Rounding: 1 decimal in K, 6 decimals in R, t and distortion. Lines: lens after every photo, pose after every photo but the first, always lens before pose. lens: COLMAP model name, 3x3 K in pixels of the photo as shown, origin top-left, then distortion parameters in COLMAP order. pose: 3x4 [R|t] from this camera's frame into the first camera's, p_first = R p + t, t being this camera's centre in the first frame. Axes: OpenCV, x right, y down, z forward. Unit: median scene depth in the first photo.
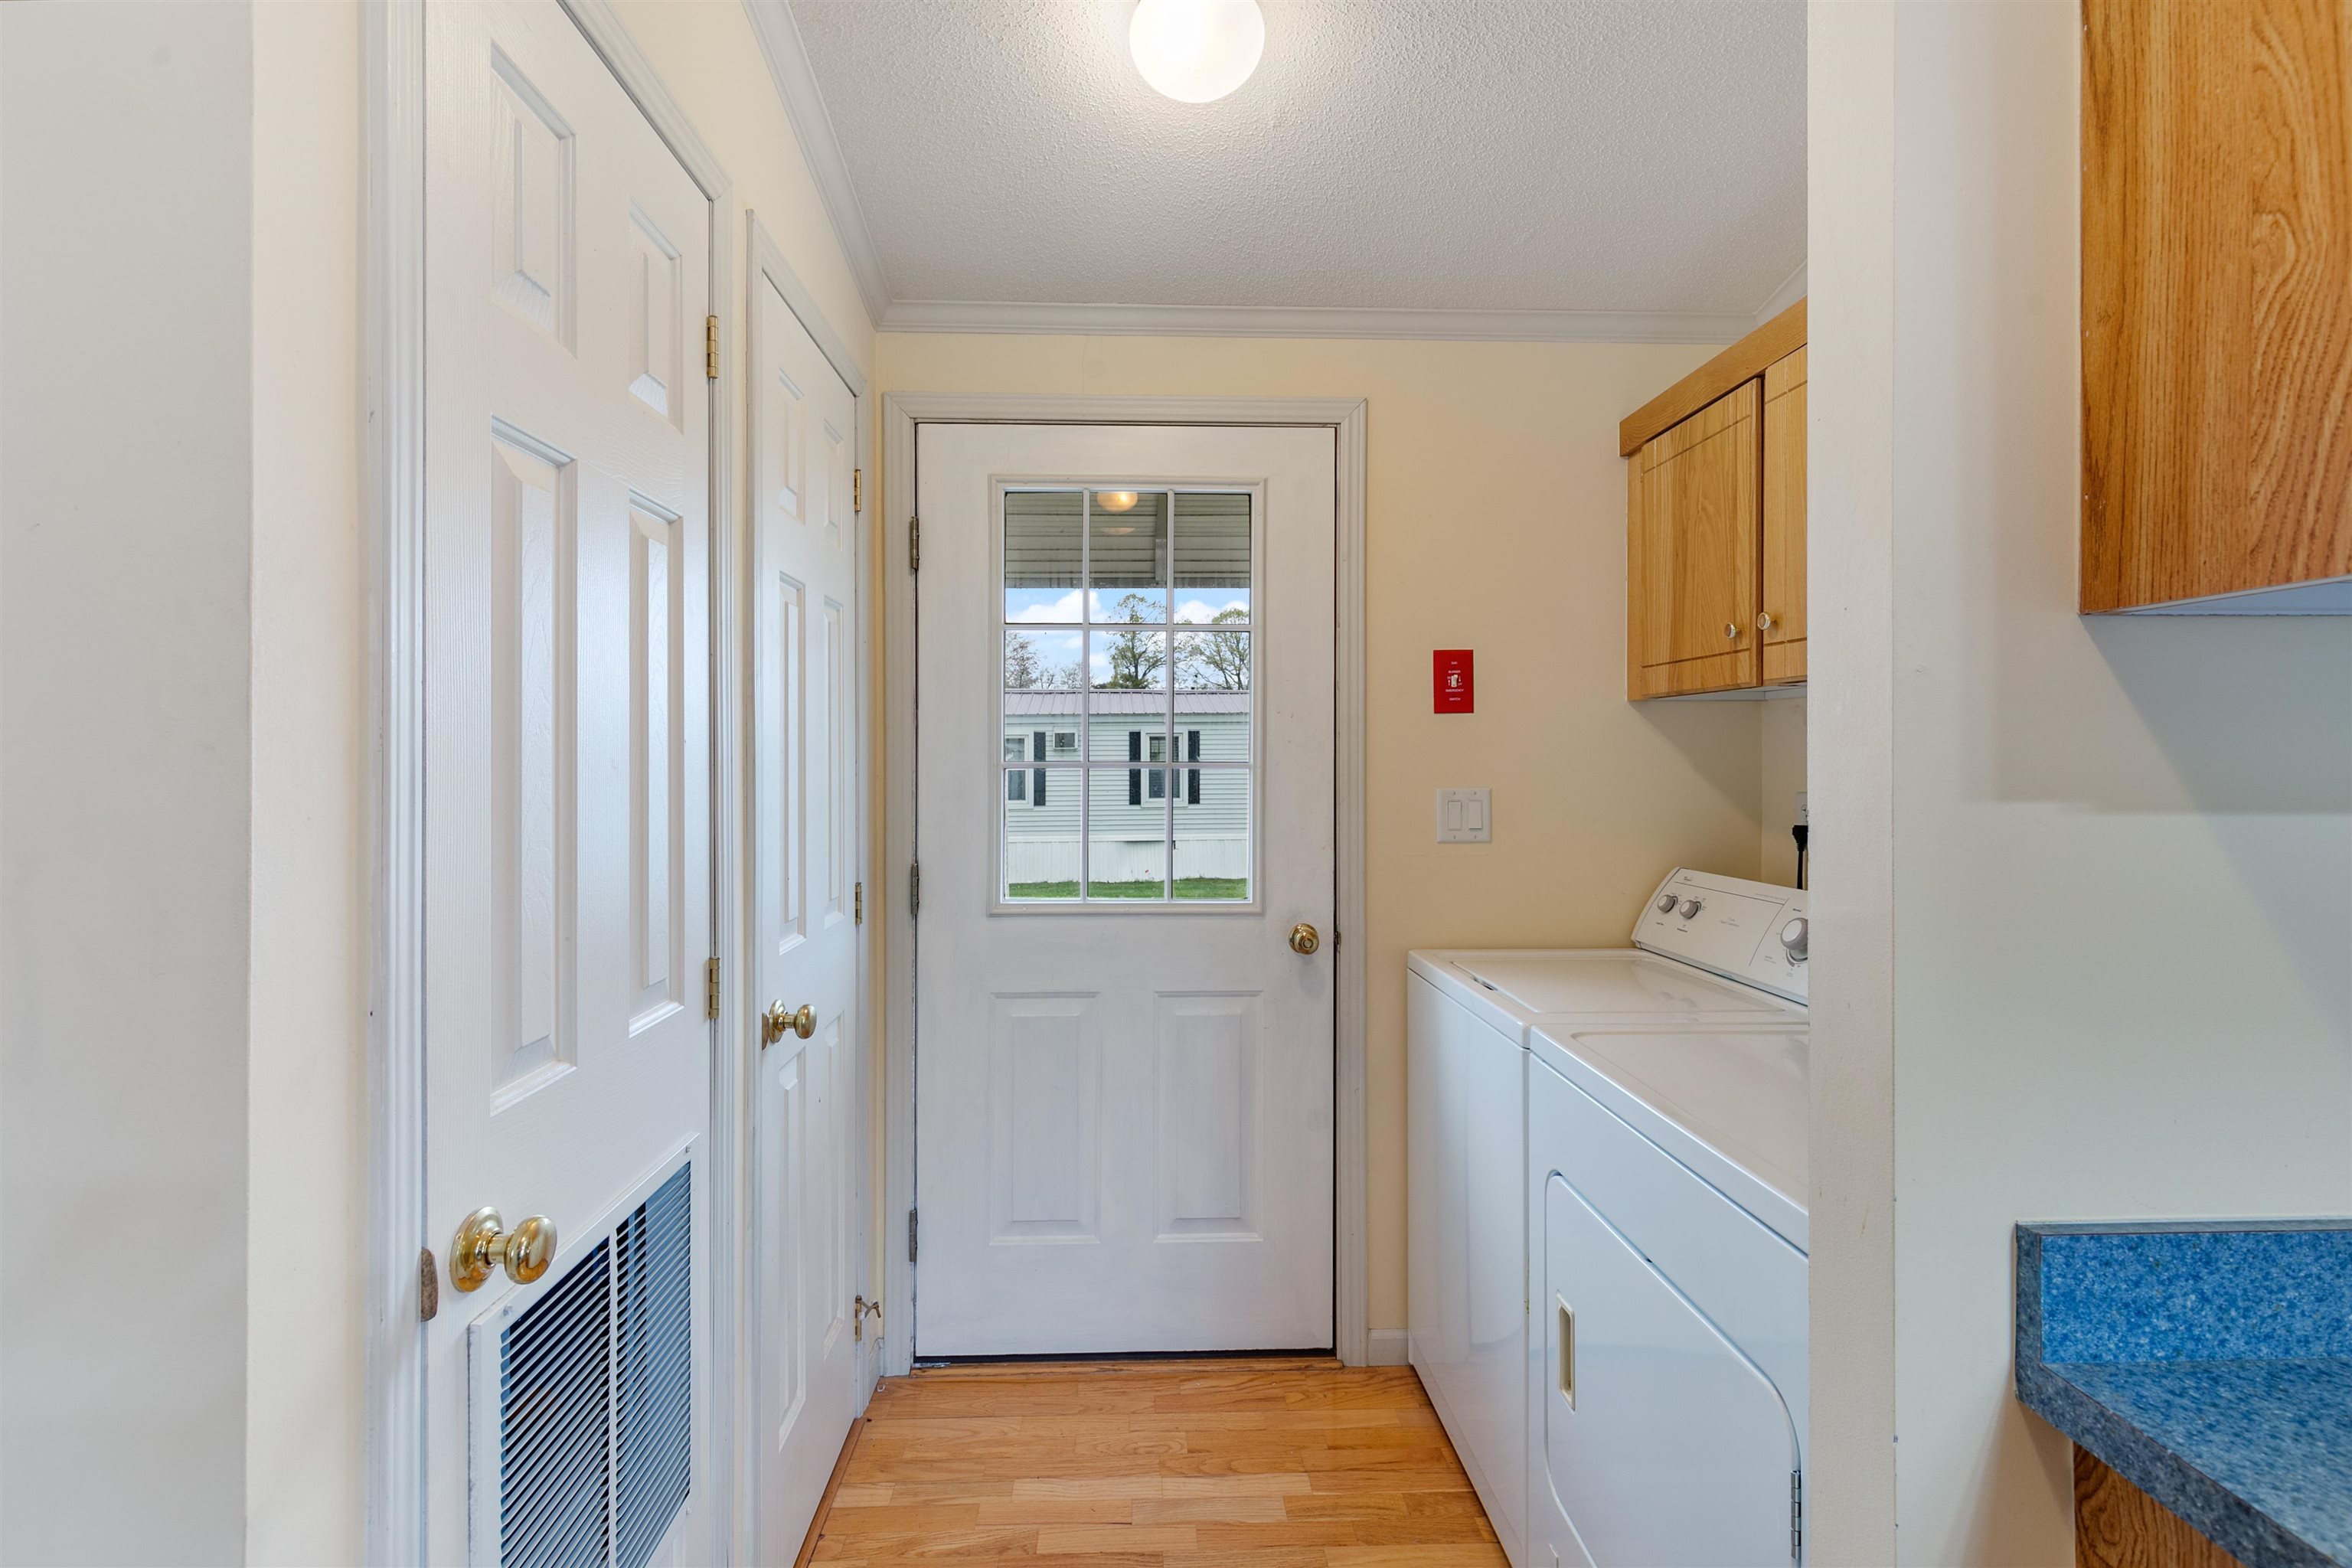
lens RADIAL K [[1076.1, 0, 1150.8], [0, 1076.1, 760.5], [0, 0, 1]] dist [0.005069, 0.000141]
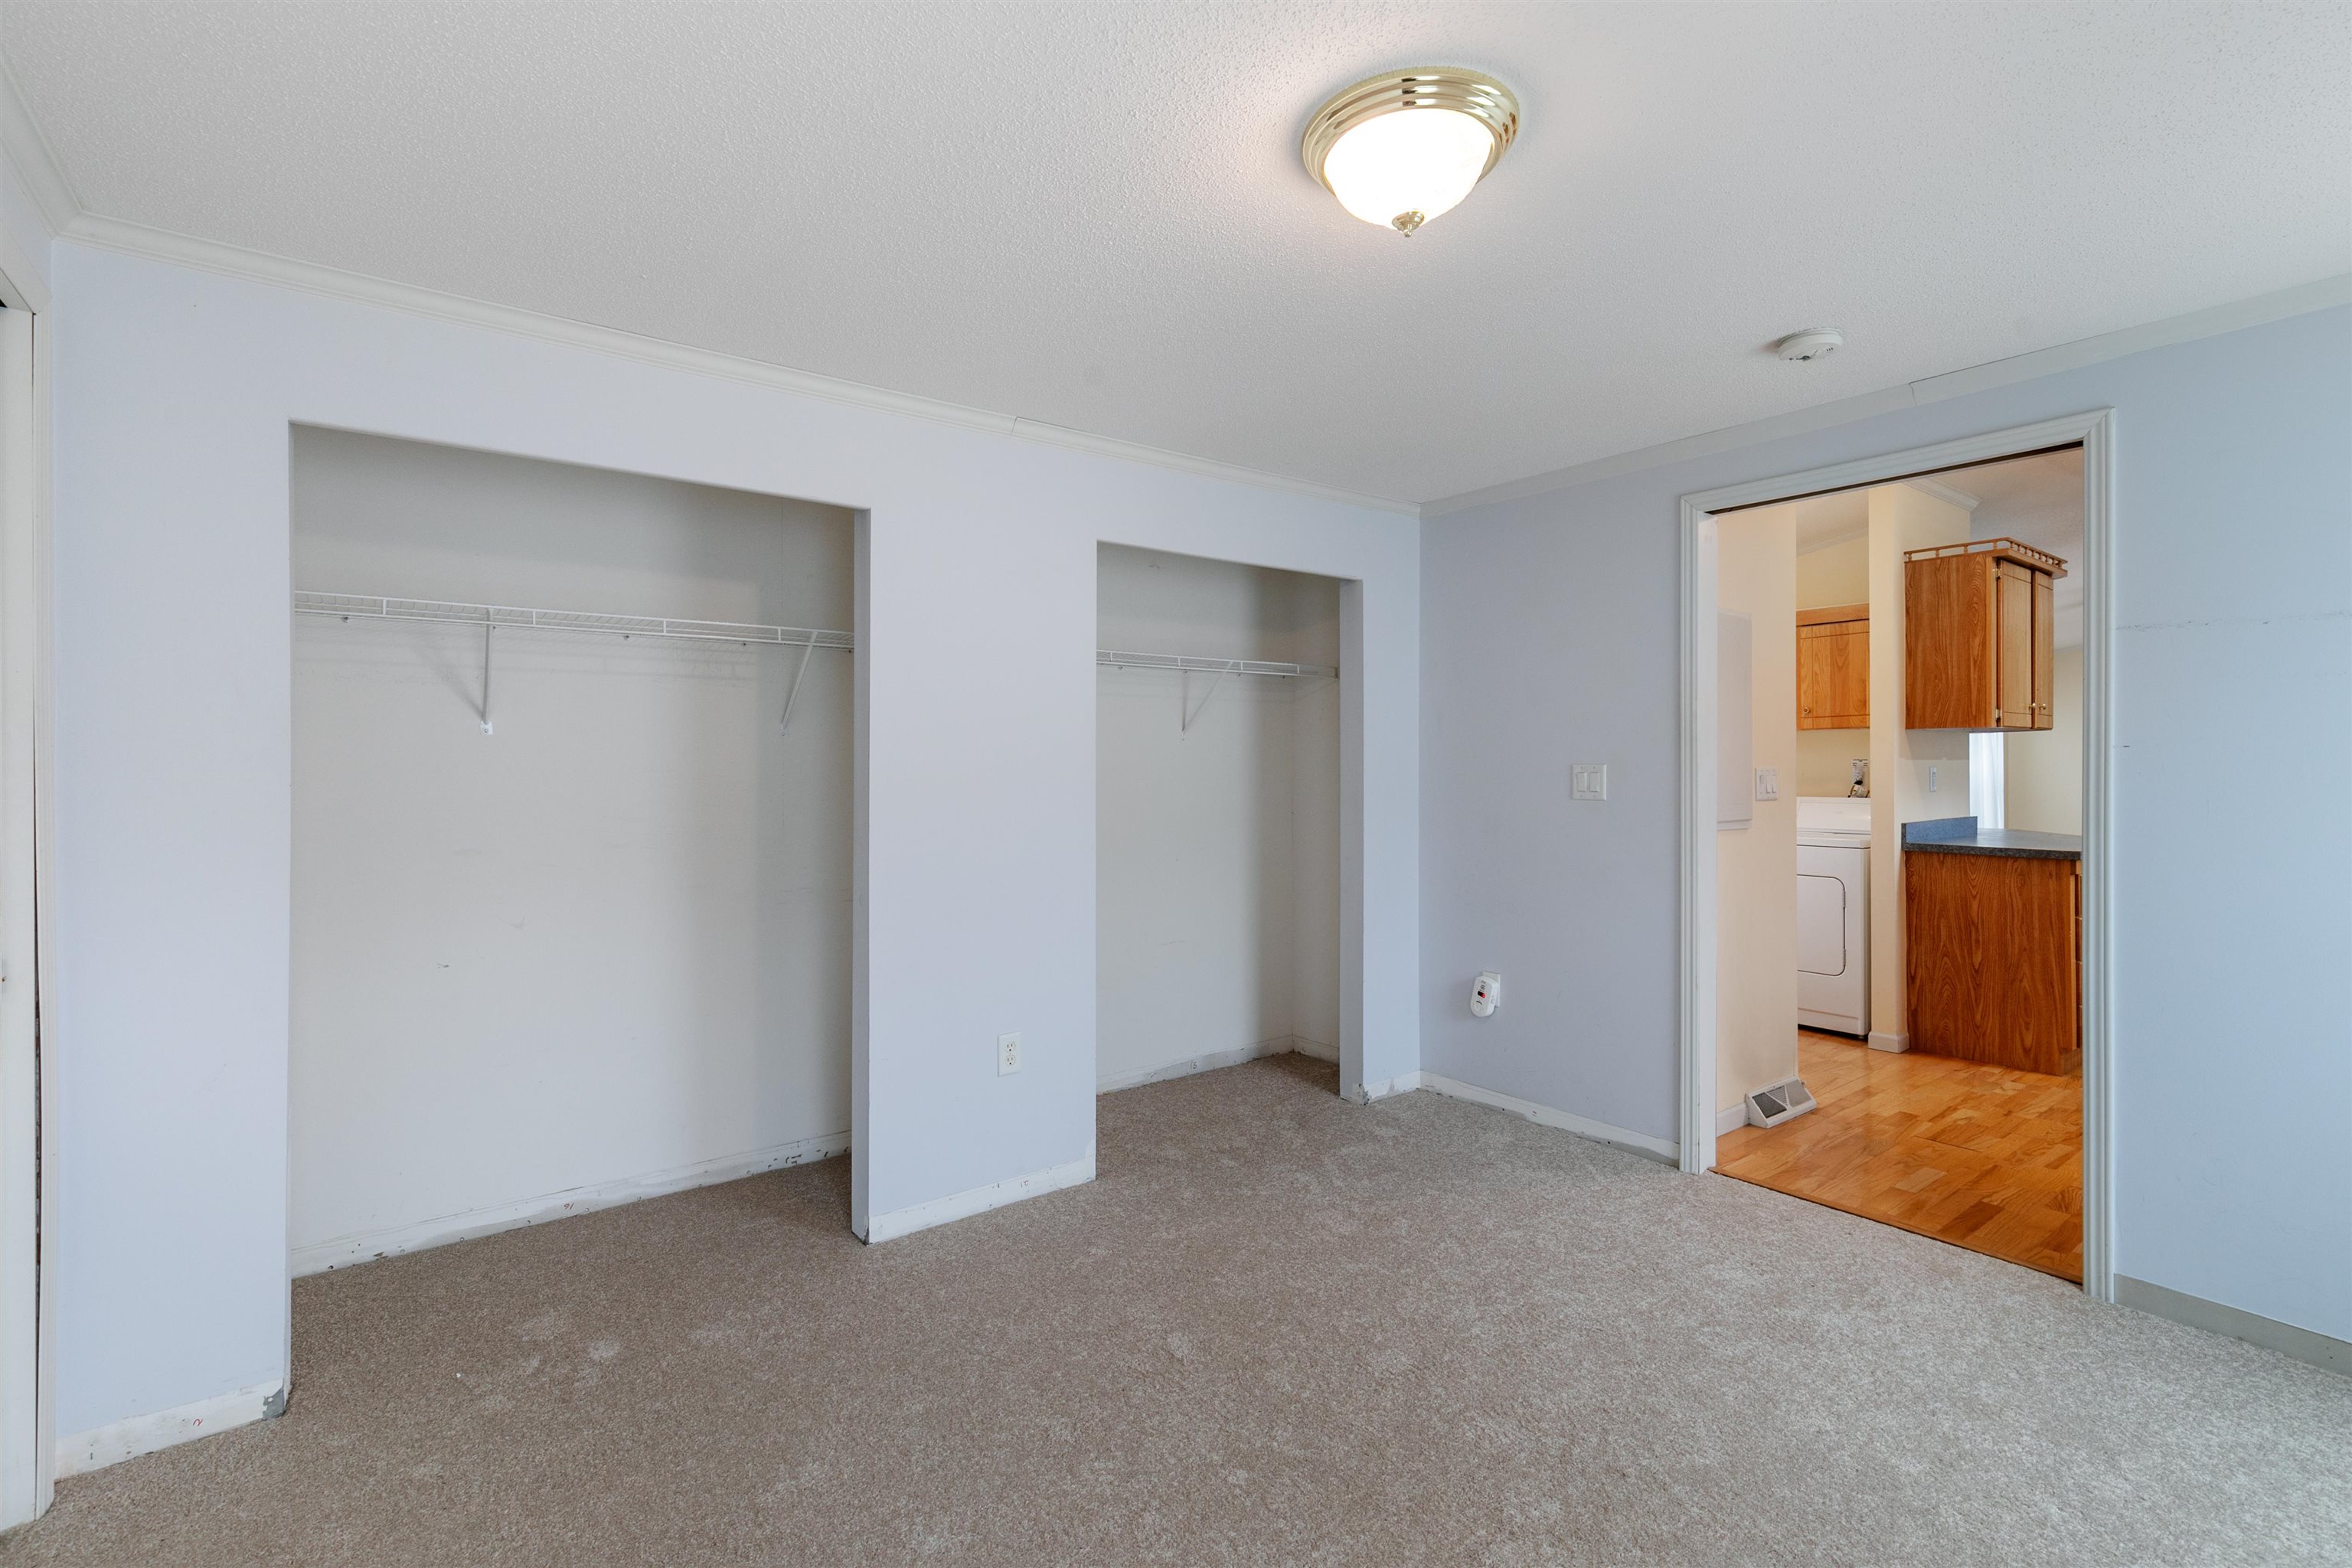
lens RADIAL K [[1076.1, 0, 1150.8], [0, 1076.1, 760.5], [0, 0, 1]] dist [0.005069, 0.000141]
pose [[0.817761, 0.001501, 0.575556, -2.262104], [0.002171, 0.999981, -0.005693, 0.028419], [-0.575554, 0.005905, 0.817743, -0.582500]]
